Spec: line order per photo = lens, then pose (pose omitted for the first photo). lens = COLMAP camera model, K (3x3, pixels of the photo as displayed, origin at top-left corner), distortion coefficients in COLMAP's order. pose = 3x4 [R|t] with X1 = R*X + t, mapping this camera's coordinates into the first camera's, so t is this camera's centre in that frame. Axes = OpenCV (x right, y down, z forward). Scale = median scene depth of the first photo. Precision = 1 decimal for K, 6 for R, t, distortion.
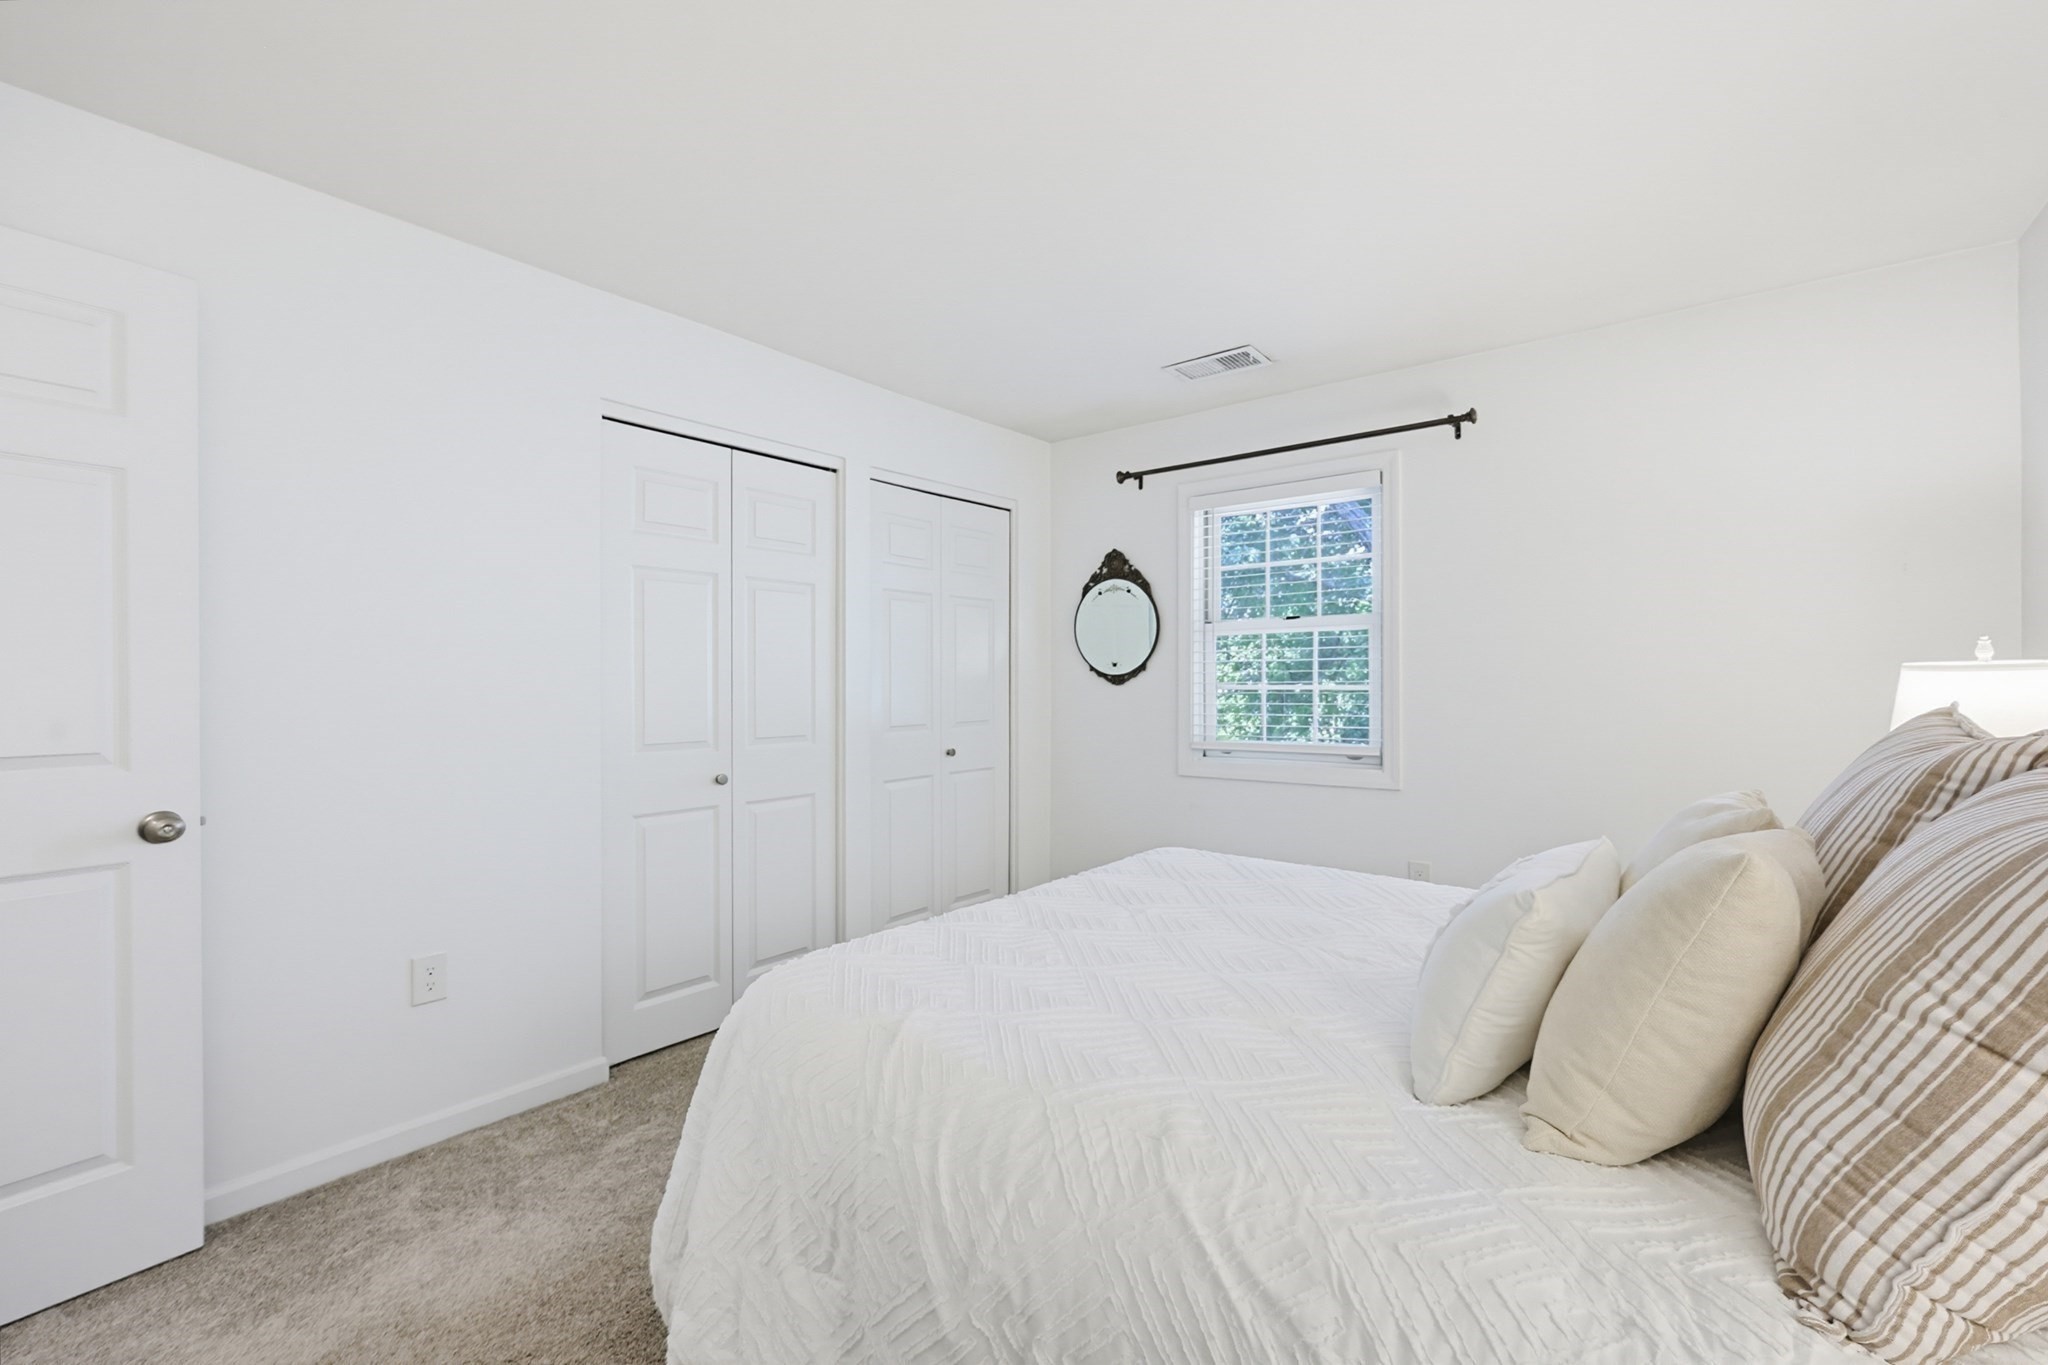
lens RADIAL K [[859.6, 0, 1028.1], [0, 859.6, 693.8], [0, 0, 1]] dist [0.000505, 0.000271]
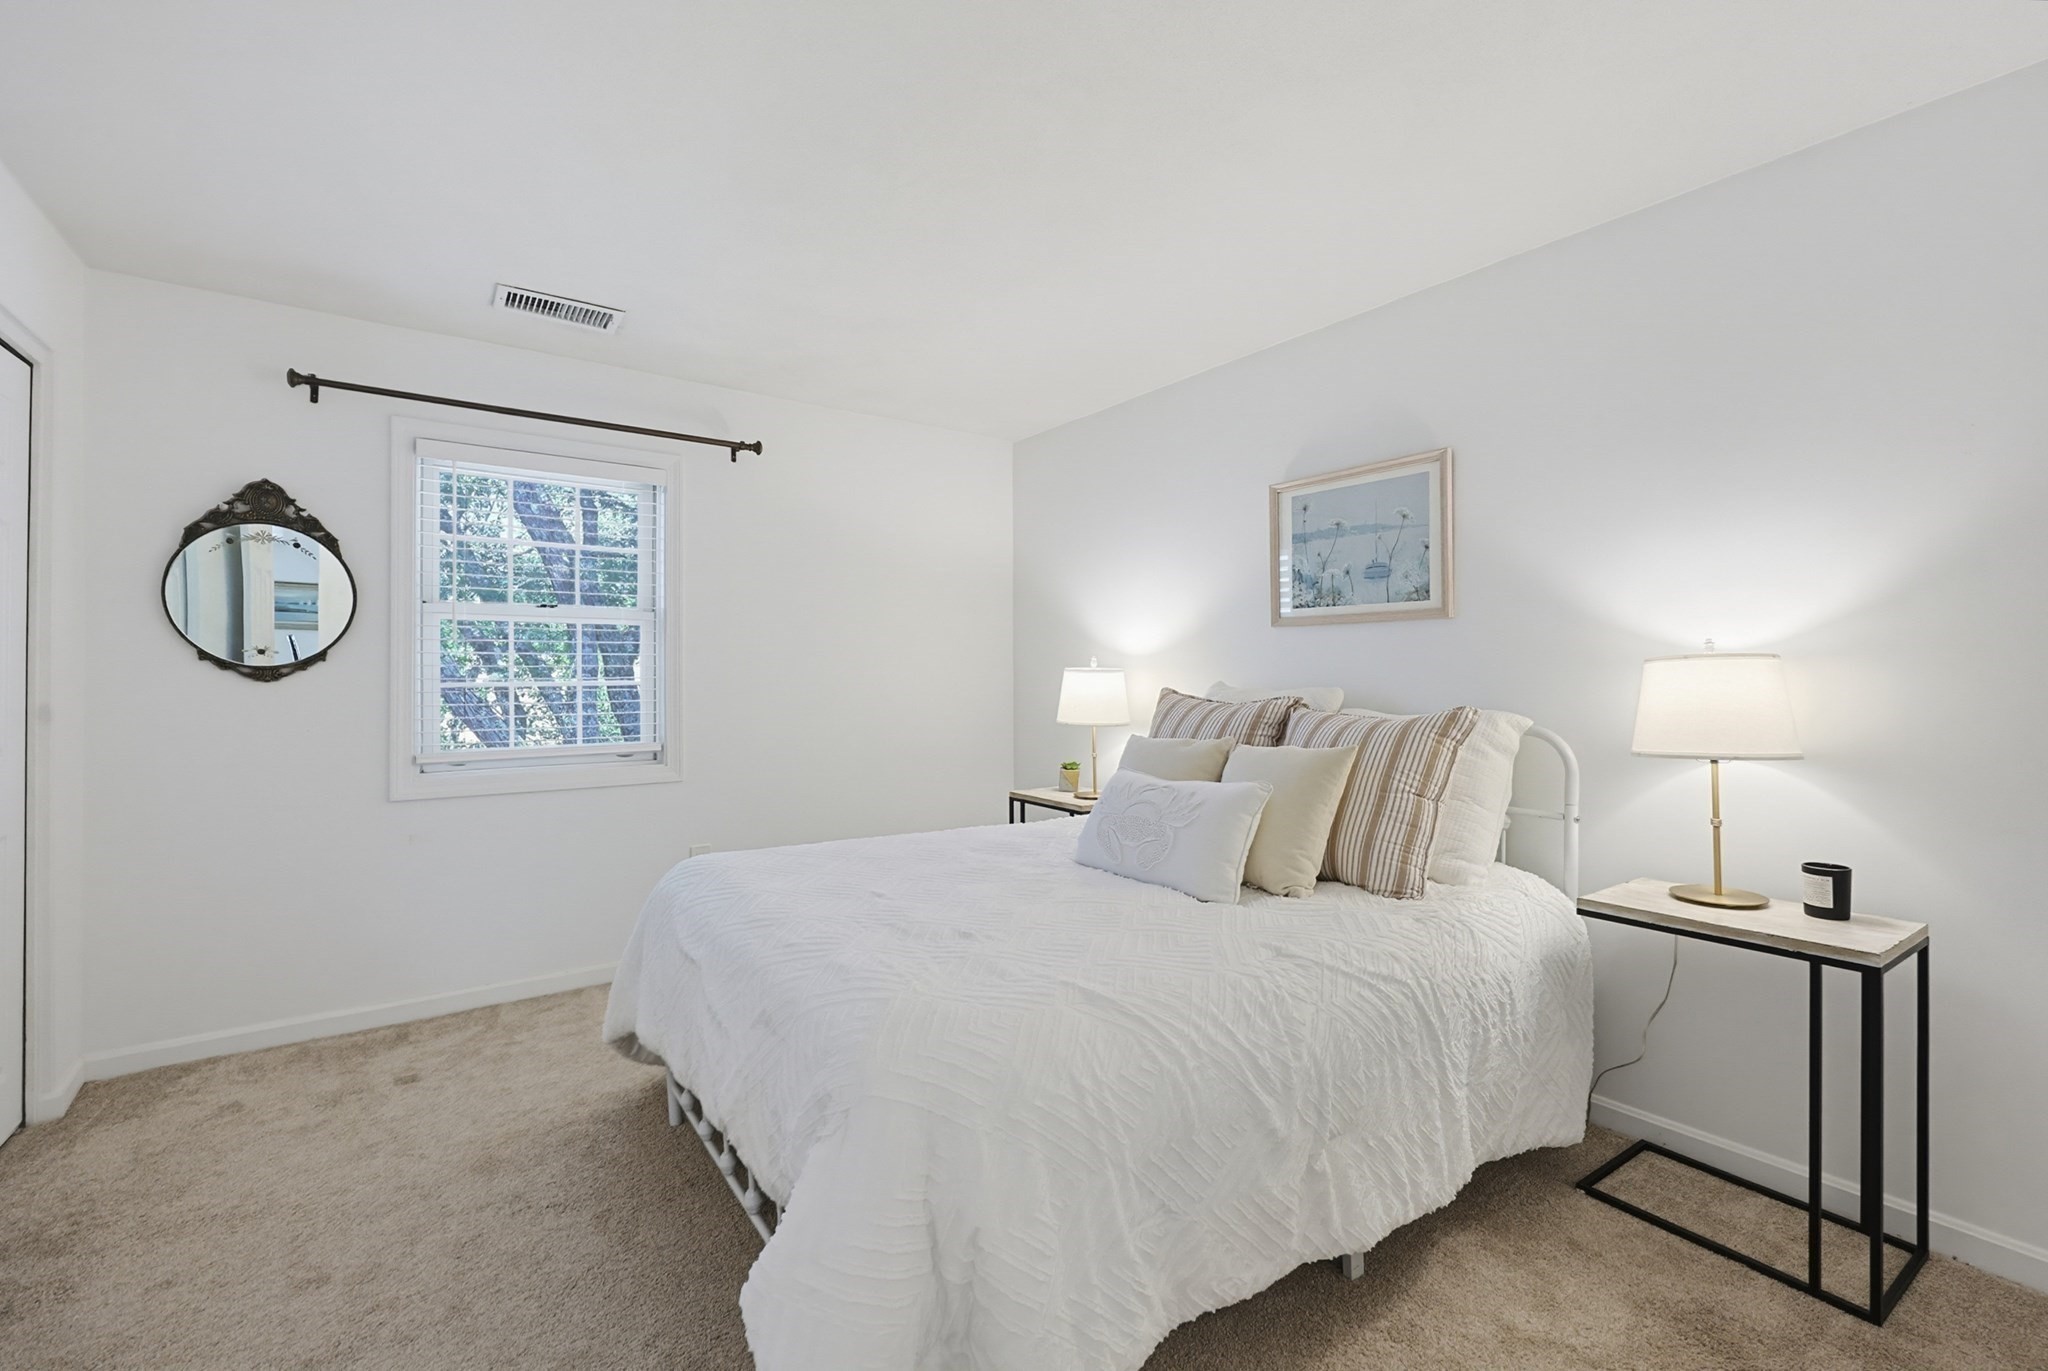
lens RADIAL K [[869.4, 0, 1039.0], [0, 869.4, 689.9], [0, 0, 1]] dist [-0.003102, 0.000029]
pose [[0.286430, -0.011945, 0.958027, -0.384602], [0.012183, 0.999887, 0.008824, -0.002632], [-0.958024, 0.009144, 0.286543, 0.235428]]
